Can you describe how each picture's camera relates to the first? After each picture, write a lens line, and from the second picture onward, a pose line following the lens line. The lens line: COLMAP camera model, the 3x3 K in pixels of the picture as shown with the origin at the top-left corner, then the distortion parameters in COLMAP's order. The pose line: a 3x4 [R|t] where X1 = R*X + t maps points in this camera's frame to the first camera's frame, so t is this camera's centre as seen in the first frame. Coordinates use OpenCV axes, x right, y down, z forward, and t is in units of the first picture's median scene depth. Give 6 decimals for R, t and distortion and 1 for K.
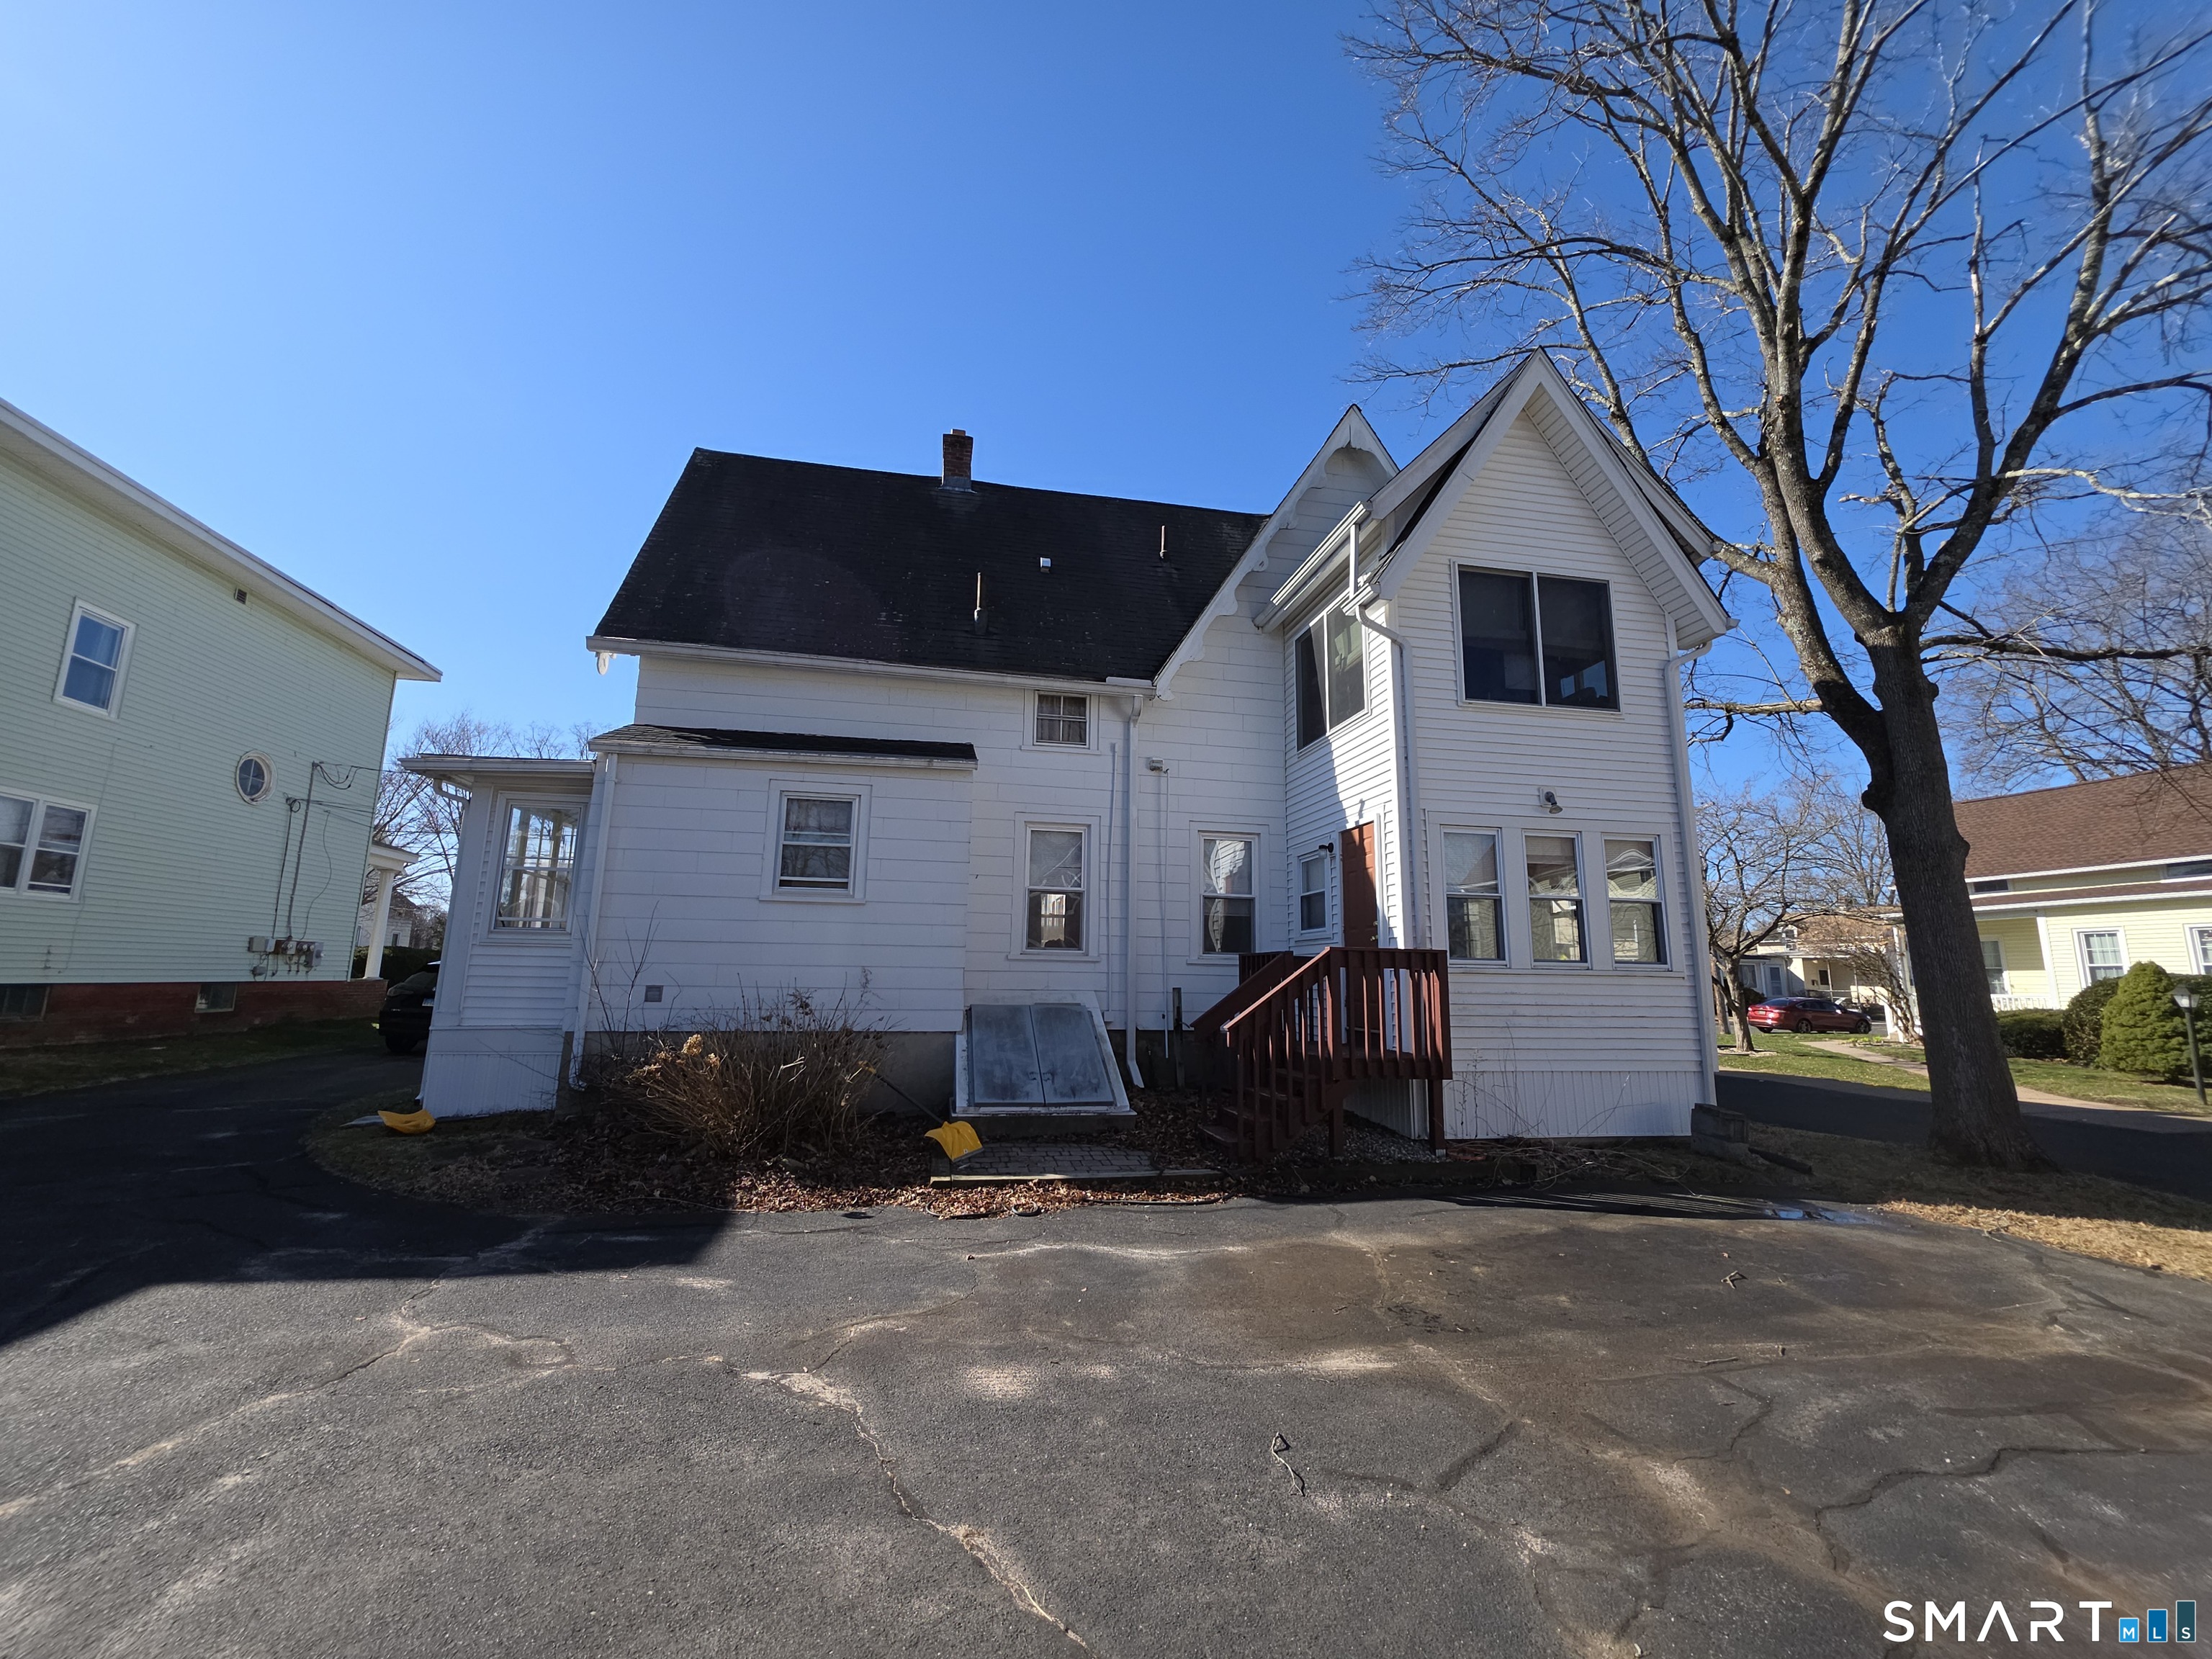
lens RADIAL K [[882.3, 0, 1105.4], [0, 882.3, 827.2], [0, 0, 1]] dist [0.010468, 0.000172]
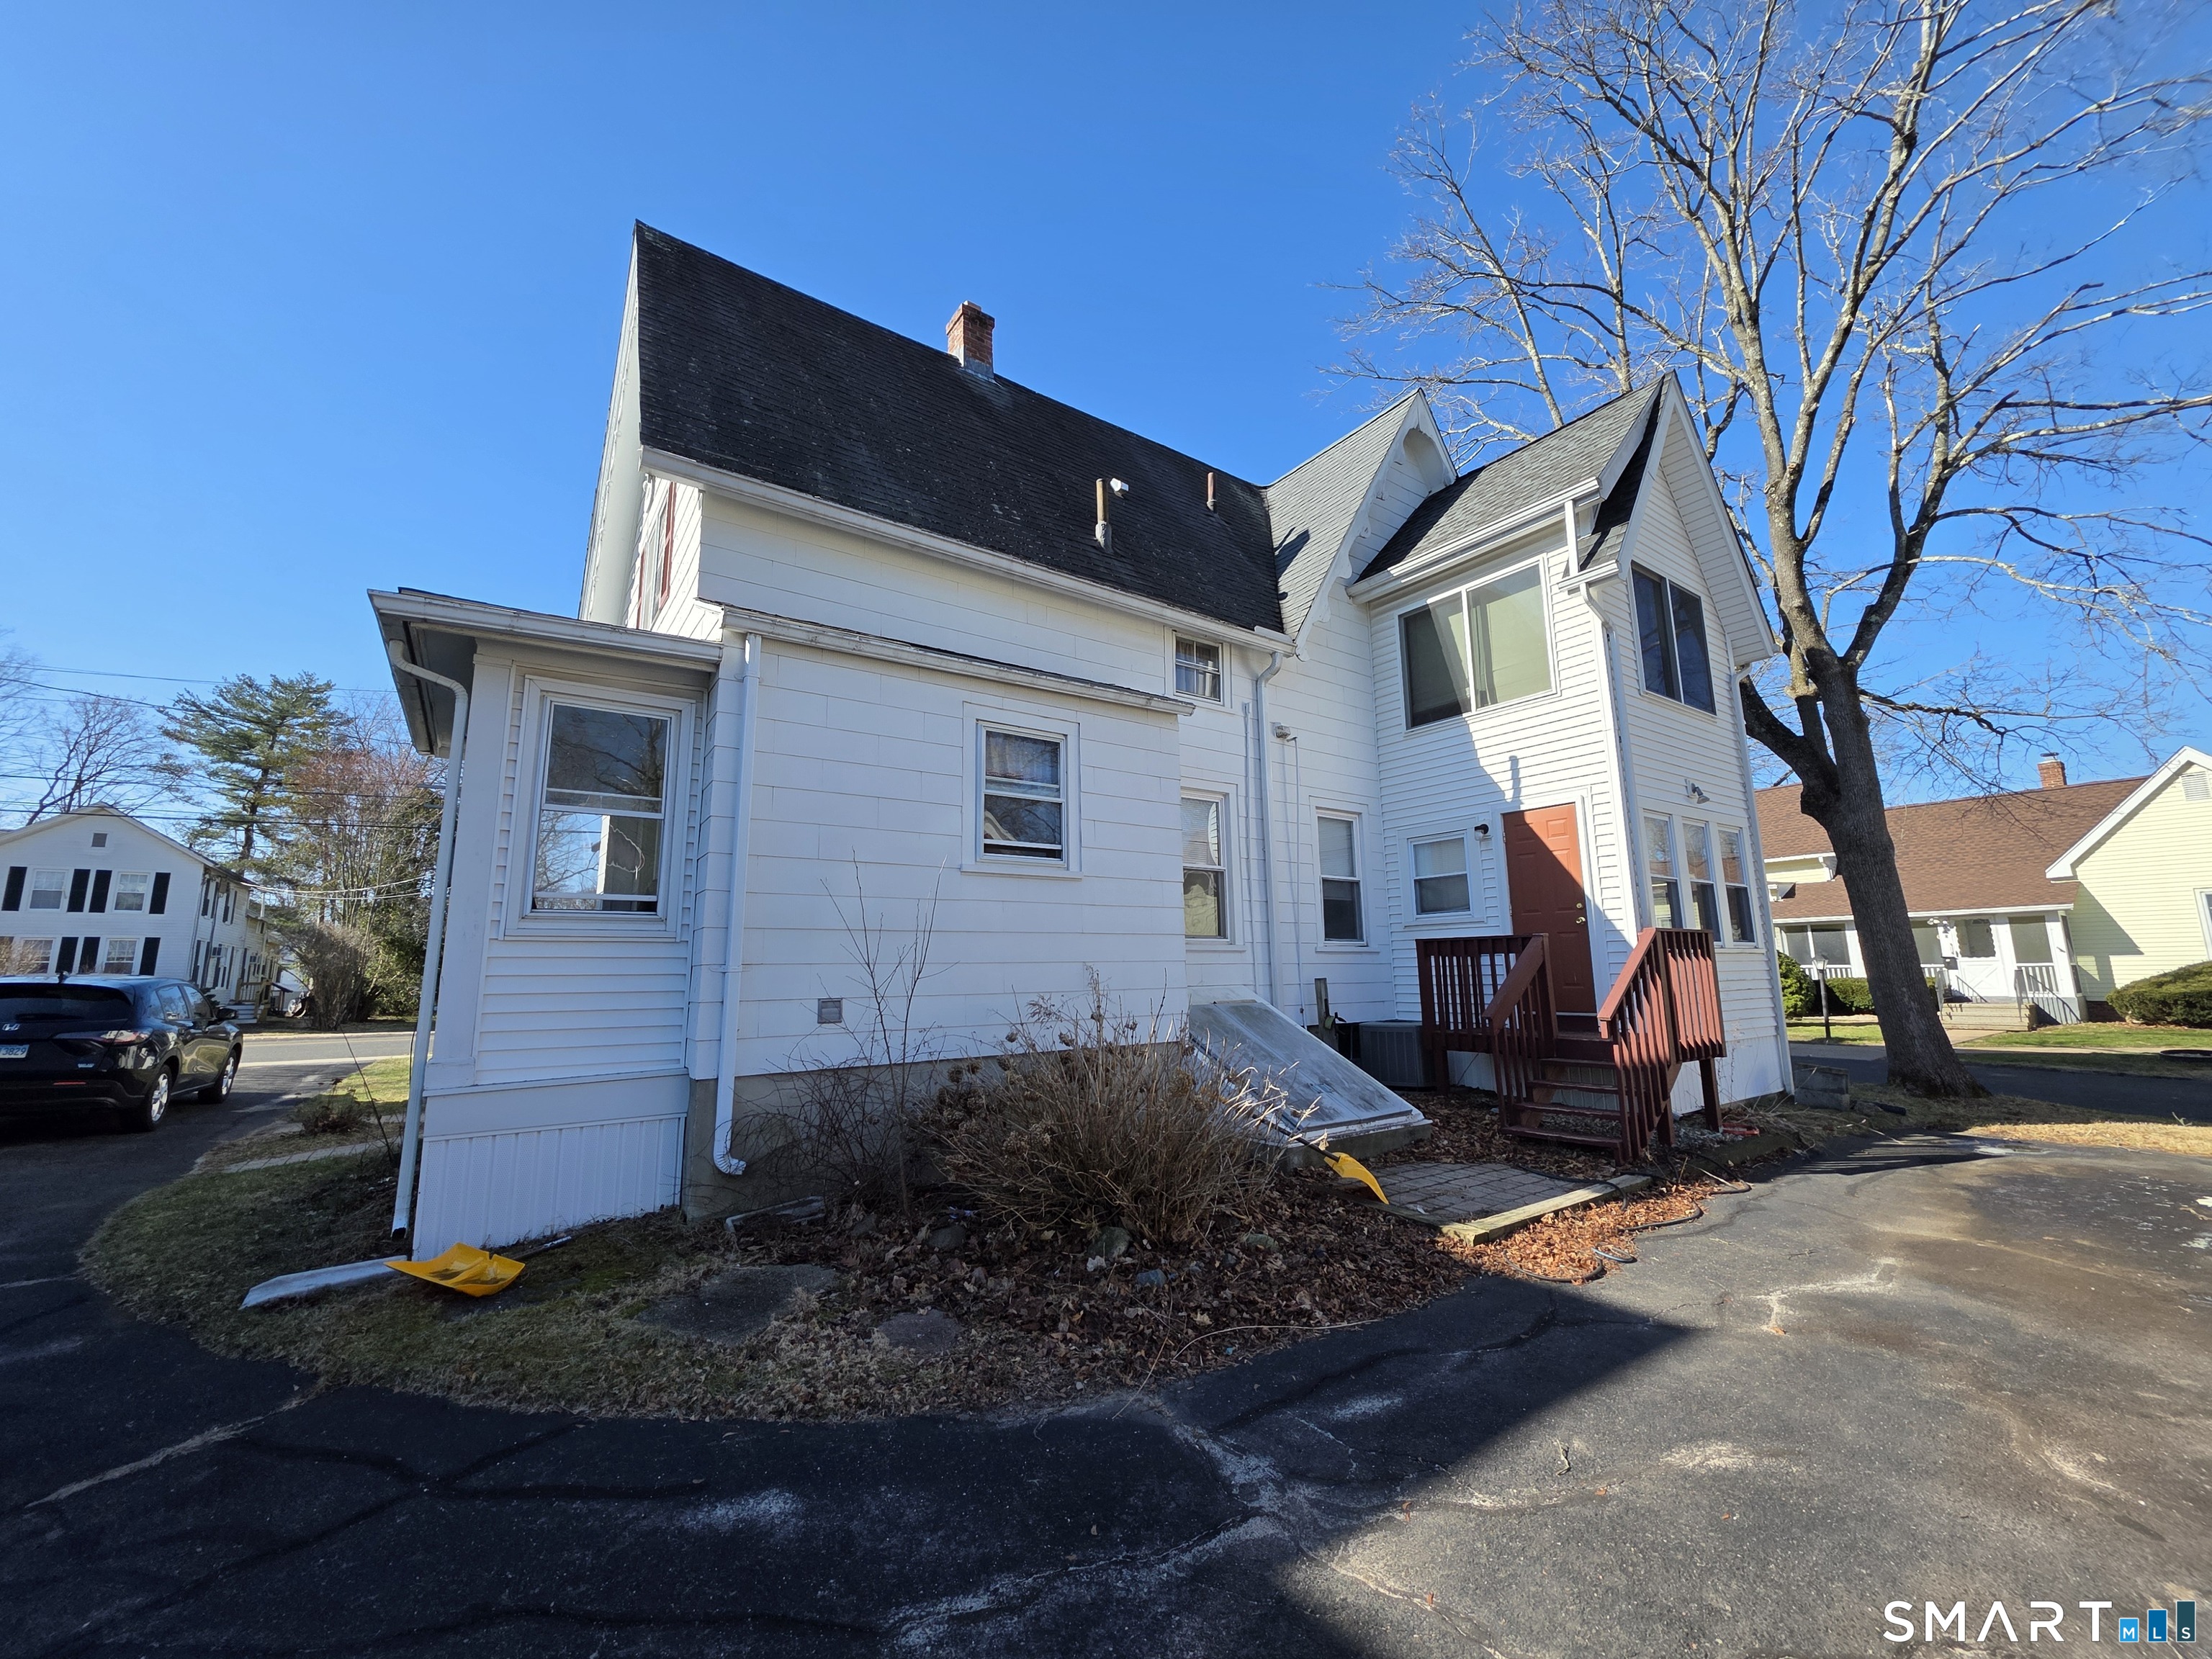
lens RADIAL K [[882.3, 0, 1105.7], [0, 882.3, 821.8], [0, 0, 1]] dist [0.010468, 0.000172]
pose [[0.907771, 0.040502, 0.417505, -0.566974], [-0.038976, 0.999166, -0.012183, 0.046293], [-0.417650, -0.005214, 0.908593, 0.307520]]
